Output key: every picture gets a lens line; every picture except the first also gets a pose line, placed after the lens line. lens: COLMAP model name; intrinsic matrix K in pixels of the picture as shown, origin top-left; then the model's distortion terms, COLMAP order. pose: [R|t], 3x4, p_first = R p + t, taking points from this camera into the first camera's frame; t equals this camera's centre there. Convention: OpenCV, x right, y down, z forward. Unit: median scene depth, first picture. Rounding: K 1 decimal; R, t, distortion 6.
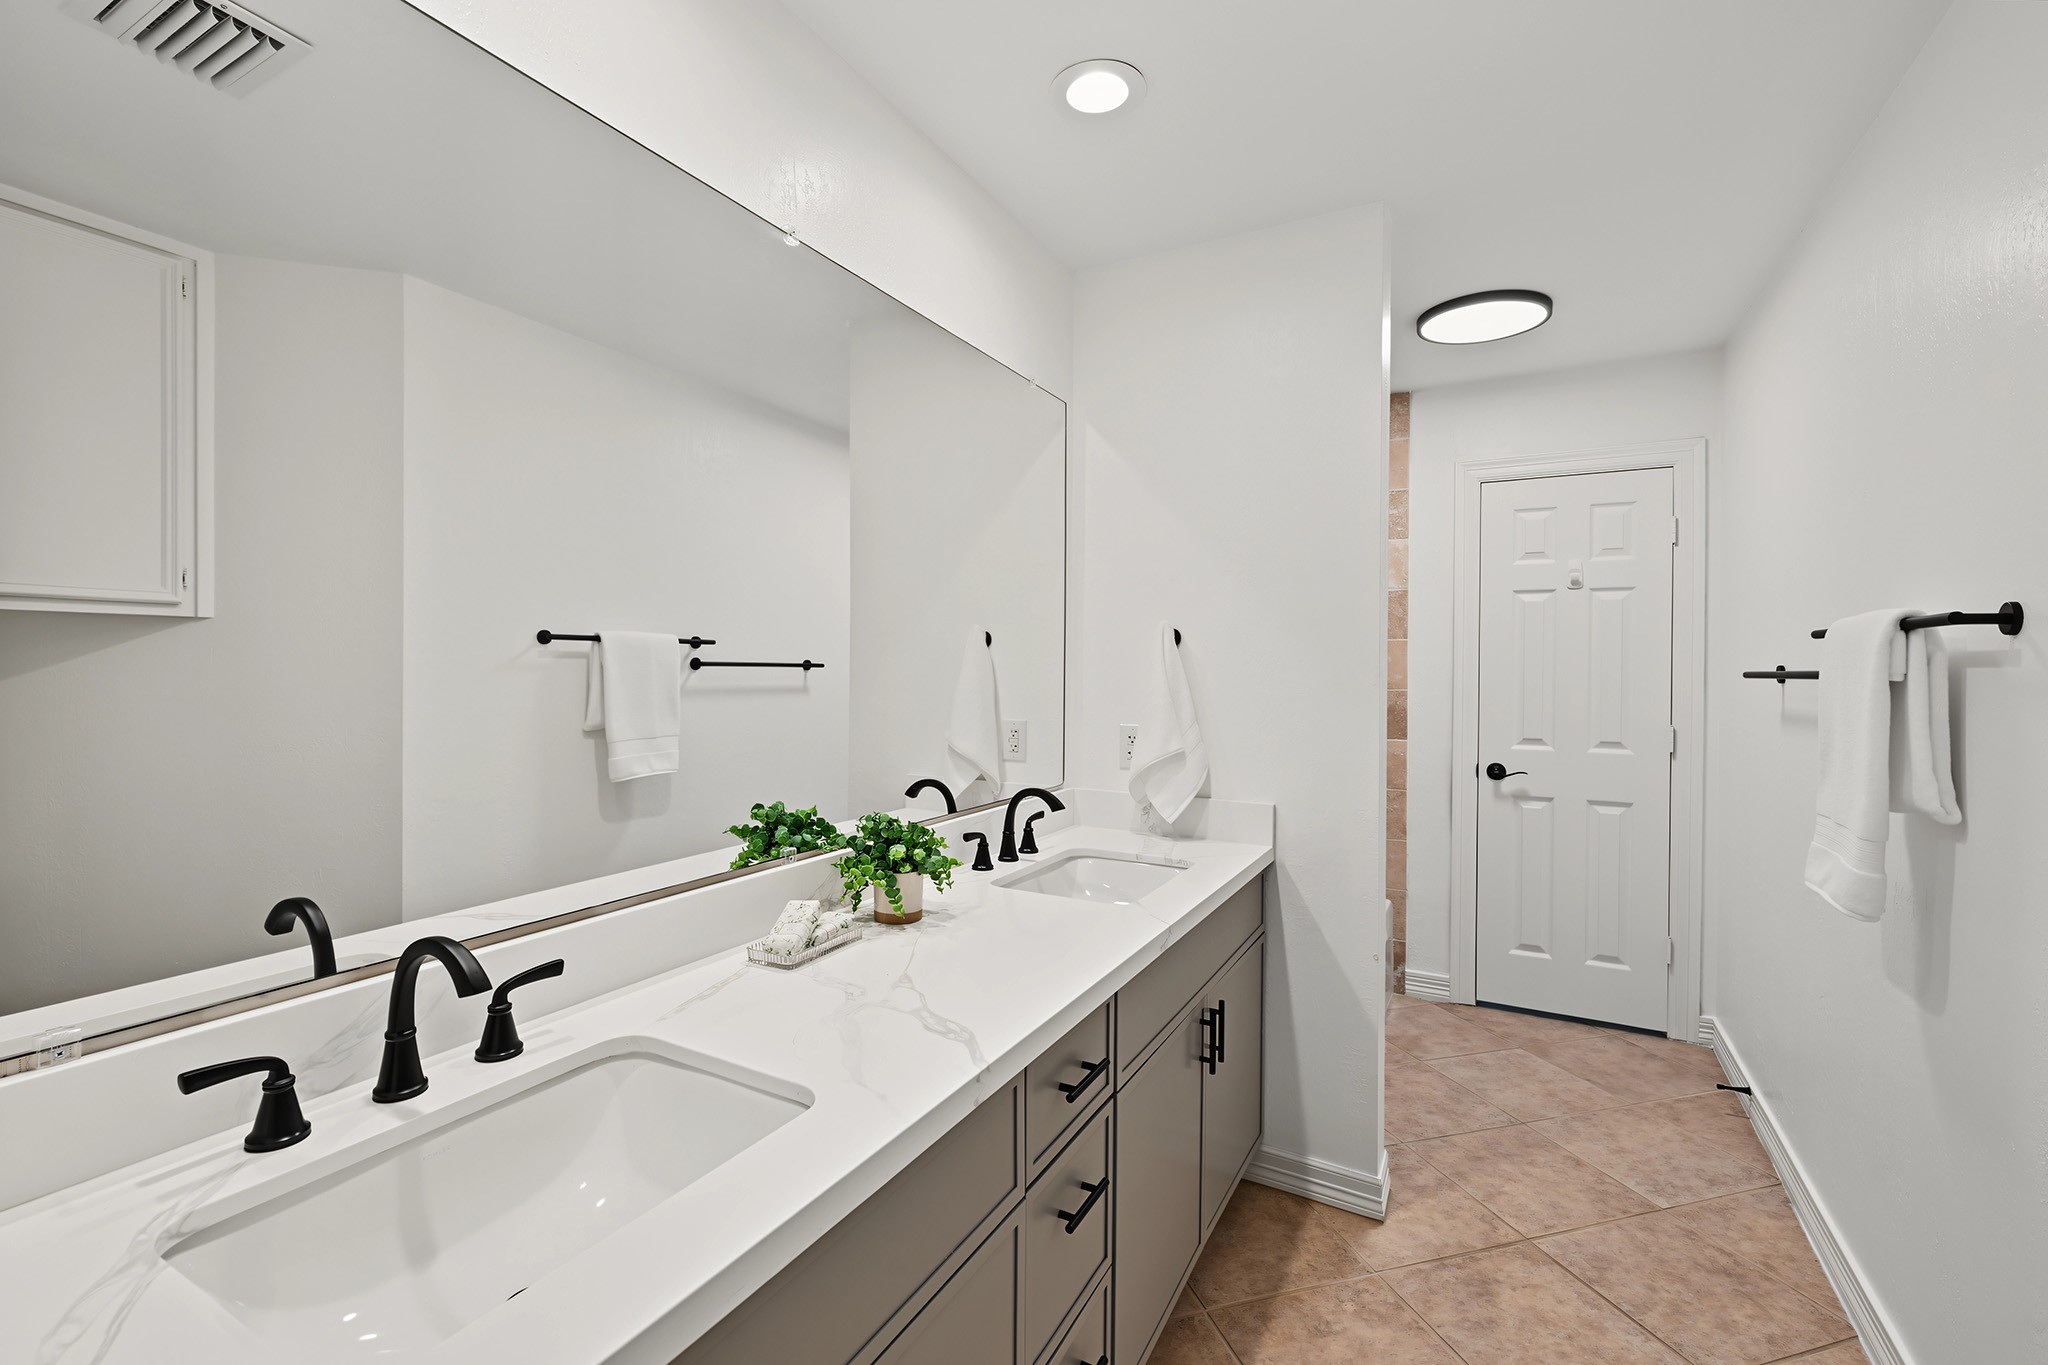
lens RADIAL K [[884.0, 0, 1021.4], [0, 884.0, 676.7], [0, 0, 1]] dist [0.000052, 0.000027]
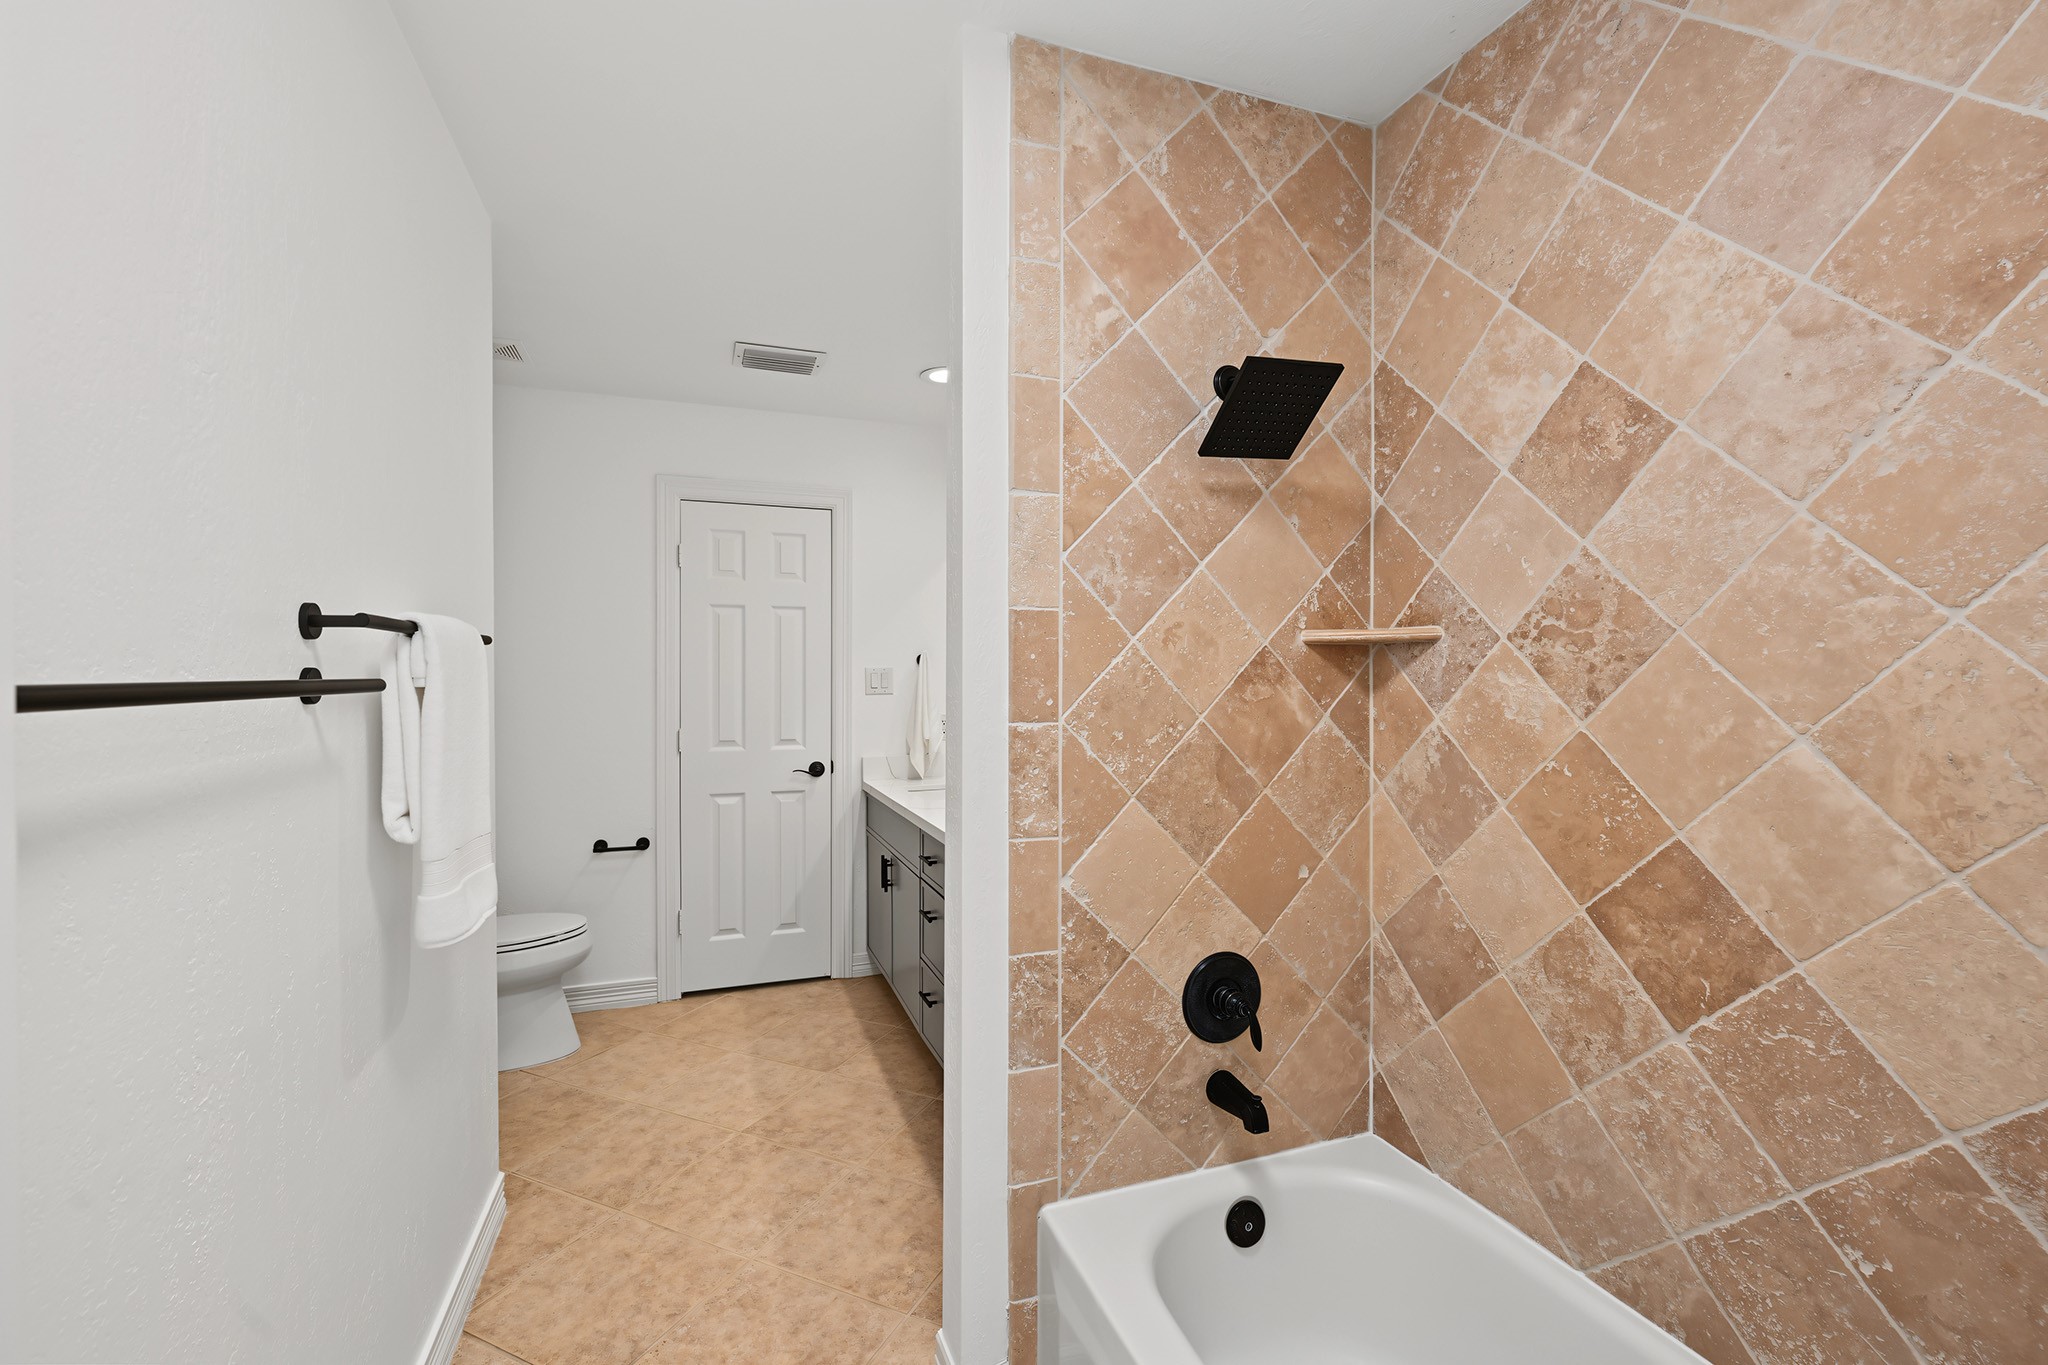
lens RADIAL K [[884.0, 0, 1027.3], [0, 884.0, 679.3], [0, 0, 1]] dist [0.000052, 0.000027]
pose [[-0.655318, 0.004416, -0.755340, 0.987140], [-0.006156, 0.999918, 0.011187, -0.014443], [0.755328, 0.011981, -0.655237, 1.640913]]
